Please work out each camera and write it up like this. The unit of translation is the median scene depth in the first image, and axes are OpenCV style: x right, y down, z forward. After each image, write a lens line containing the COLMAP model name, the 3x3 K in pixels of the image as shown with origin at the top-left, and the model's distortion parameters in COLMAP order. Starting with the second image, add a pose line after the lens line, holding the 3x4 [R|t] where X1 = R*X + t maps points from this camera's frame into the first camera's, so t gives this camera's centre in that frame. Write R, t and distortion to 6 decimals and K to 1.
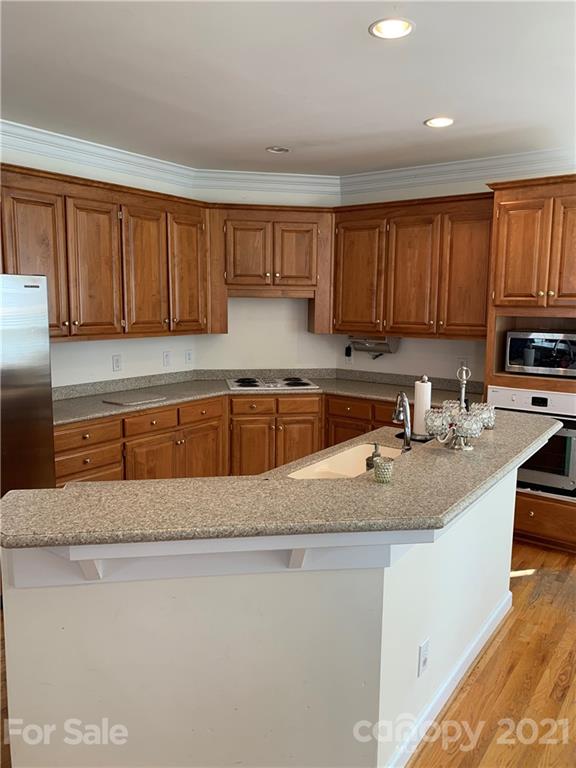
lens RADIAL K [[584.0, 0, 310.5], [0, 584.0, 416.7], [0, 0, 1]] dist [0.052486, -0.016839]
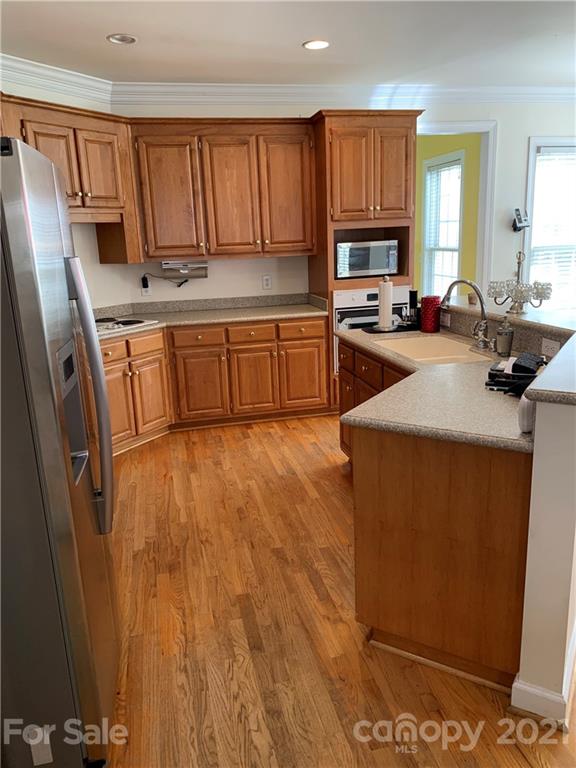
lens RADIAL K [[584.0, 0, 289.4], [0, 584.0, 383.5], [0, 0, 1]] dist [0.052486, -0.016839]
pose [[0.671953, -0.222591, 0.706352, -0.531960], [0.193394, 0.973409, 0.122772, -0.029455], [-0.714897, 0.054107, 0.697133, 0.231775]]
